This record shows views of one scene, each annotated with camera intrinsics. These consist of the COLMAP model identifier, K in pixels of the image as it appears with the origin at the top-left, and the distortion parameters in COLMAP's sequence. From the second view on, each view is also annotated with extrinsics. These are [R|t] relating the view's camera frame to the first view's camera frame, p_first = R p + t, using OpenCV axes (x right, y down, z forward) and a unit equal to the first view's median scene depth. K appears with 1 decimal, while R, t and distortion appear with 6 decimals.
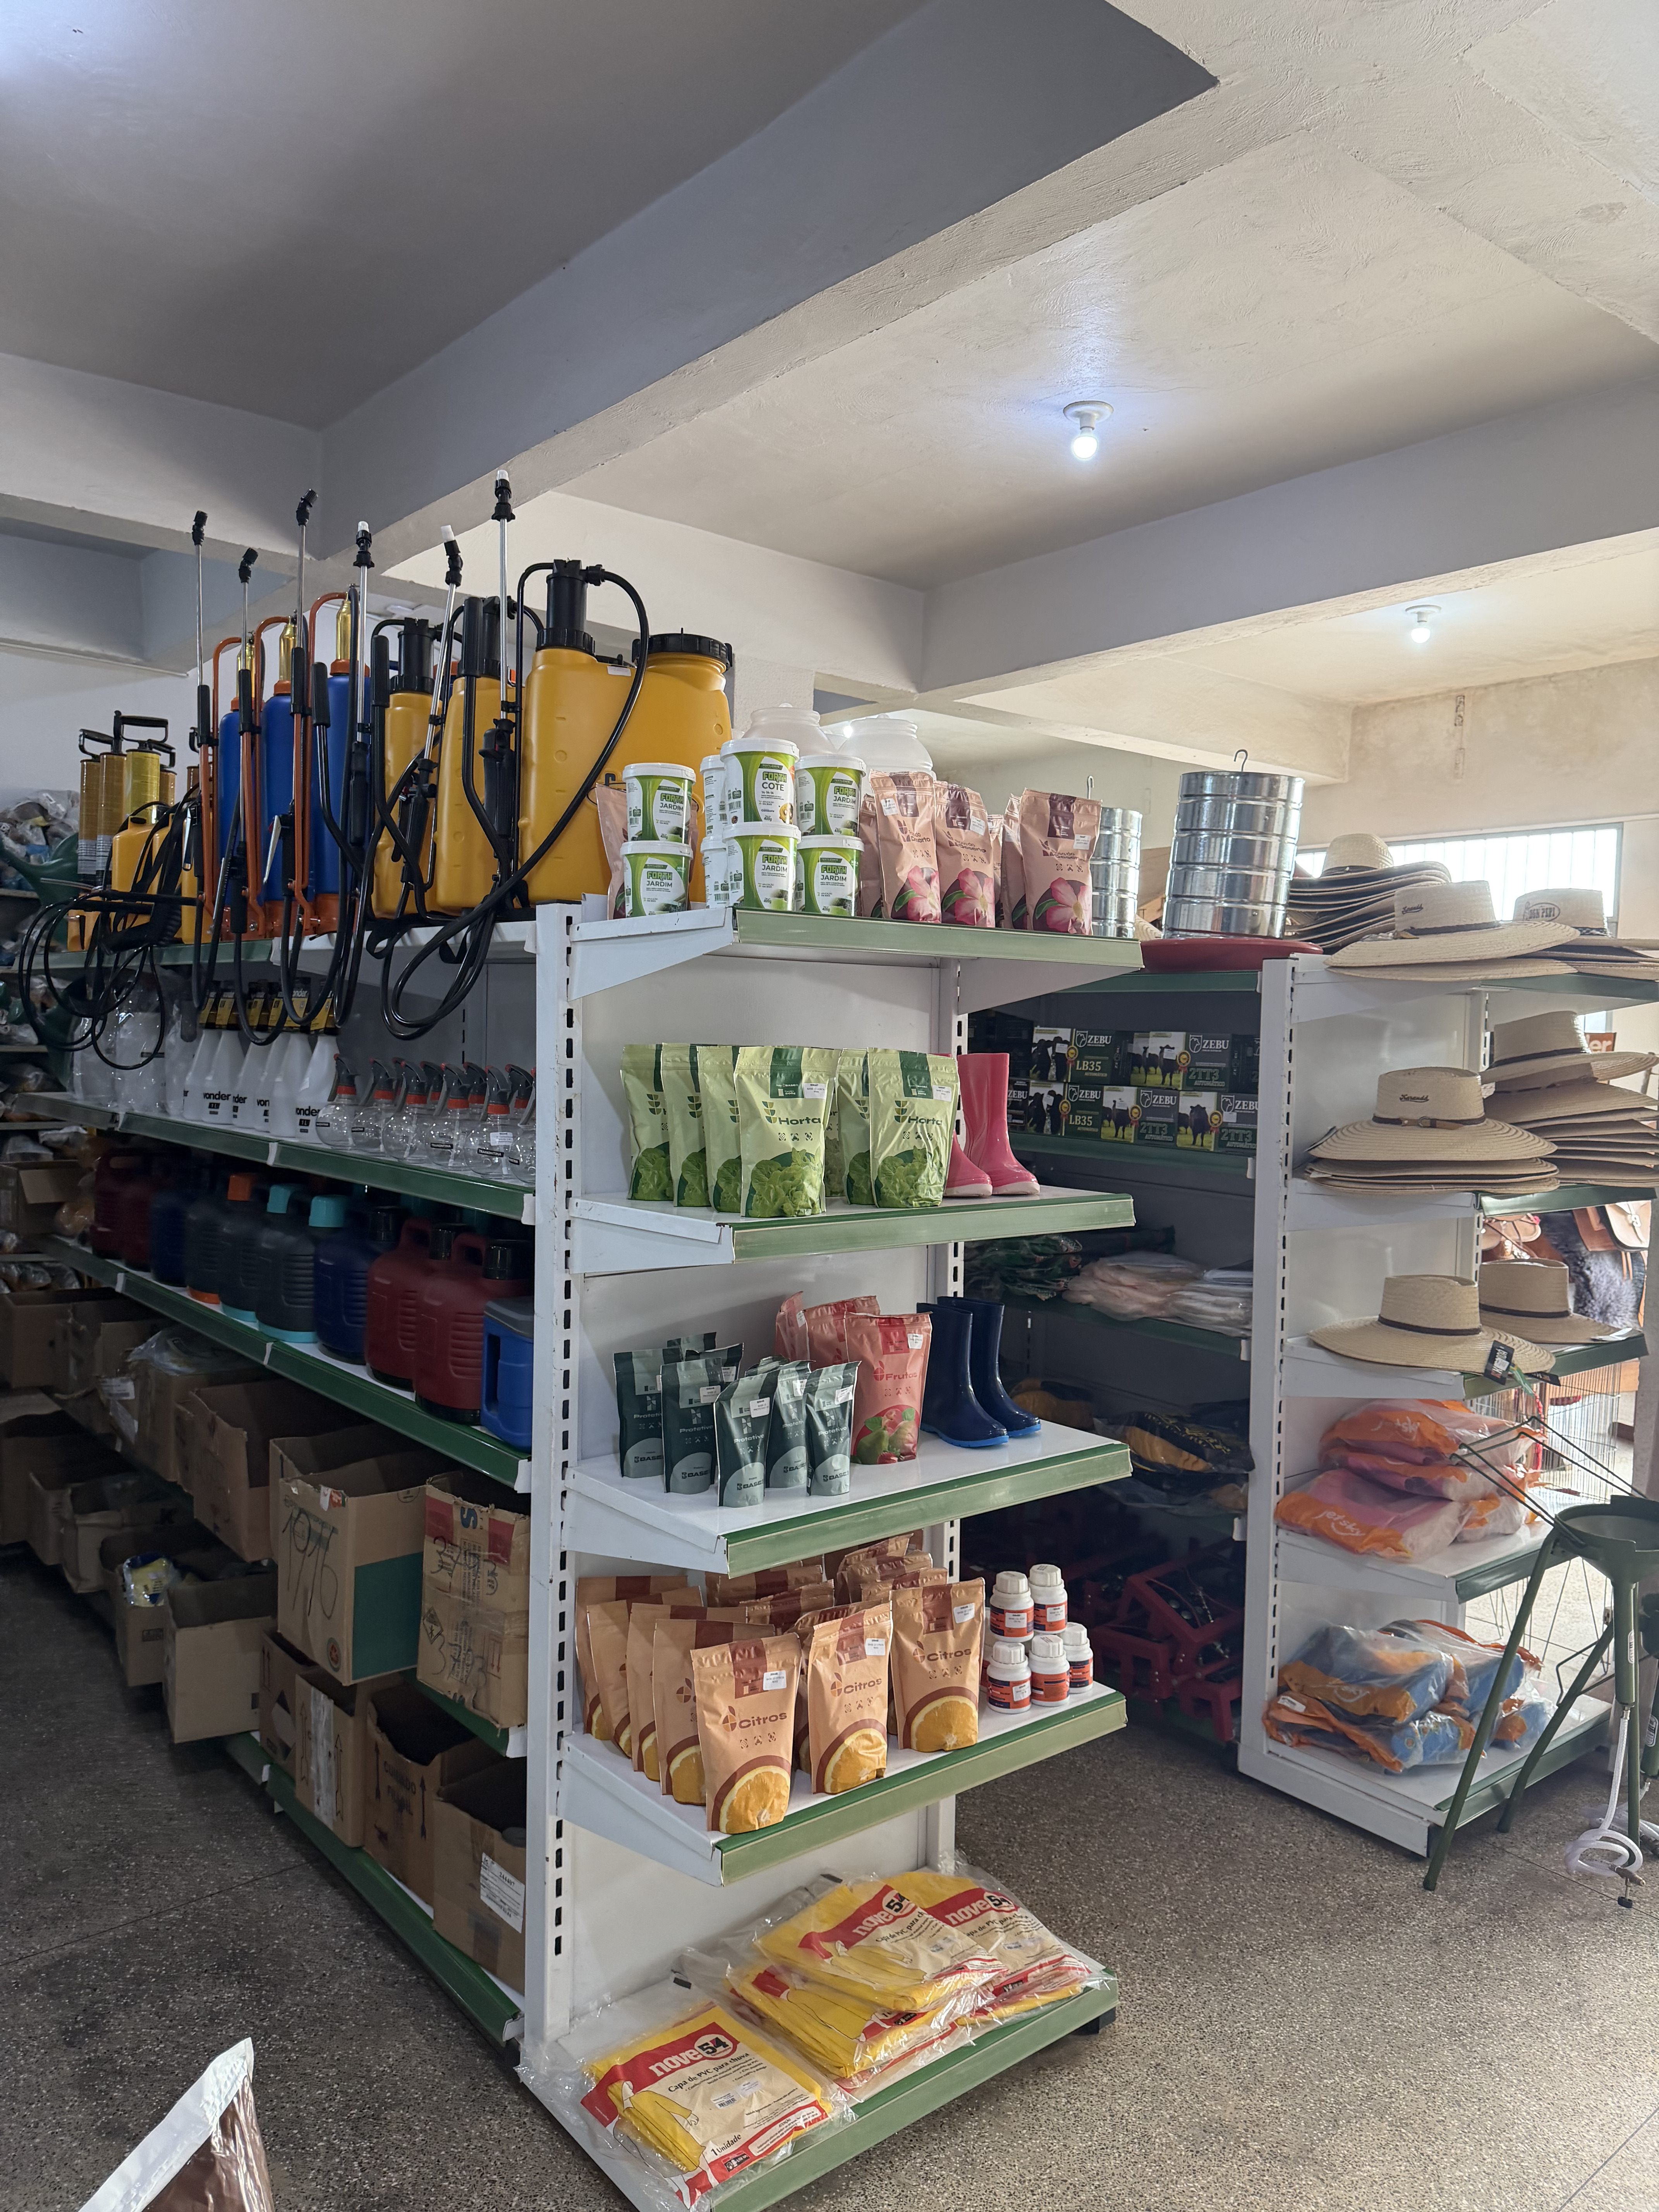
lens RADIAL K [[1562.2, 0, 821.6], [0, 1562.2, 1112.9], [0, 0, 1]] dist [0.204055, -0.357573]
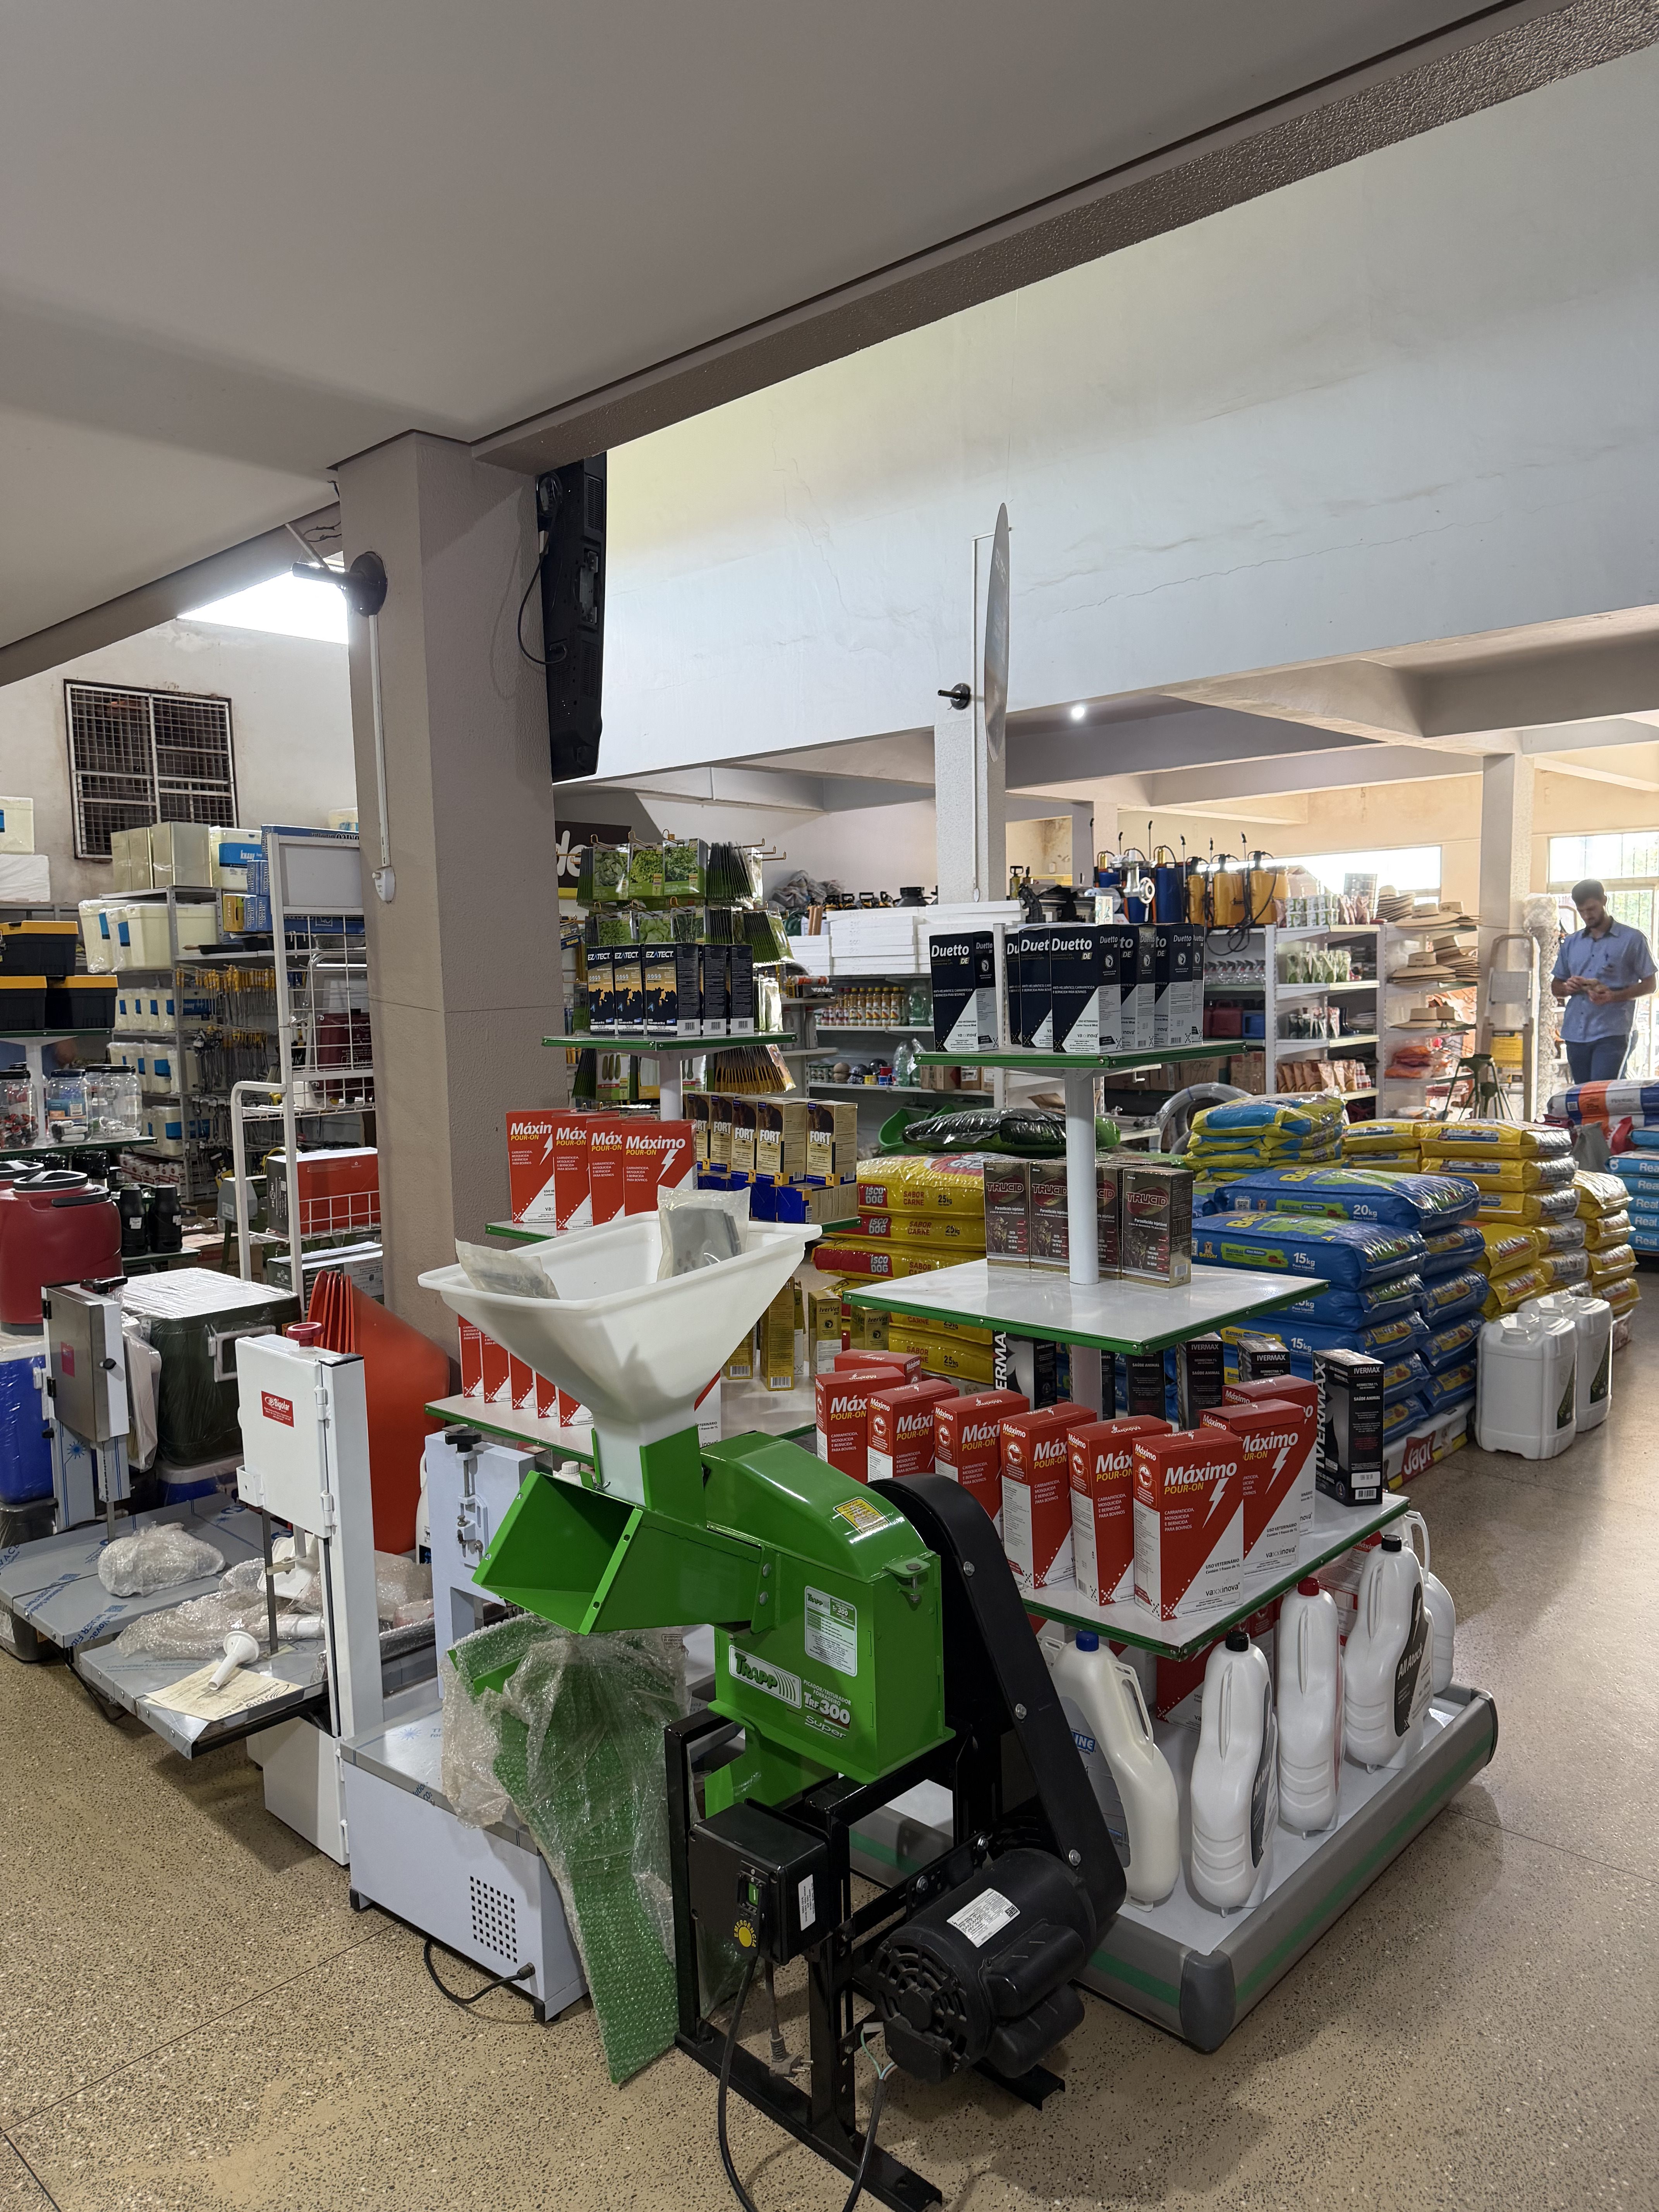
lens RADIAL K [[1562.2, 0, 821.6], [0, 1562.2, 1112.9], [0, 0, 1]] dist [0.204055, -0.357573]
pose [[0.989734, -0.058968, 0.130188, -1.540049], [0.054490, 0.997802, 0.037696, 0.132122], [-0.132125, -0.030216, 0.990772, -2.573592]]
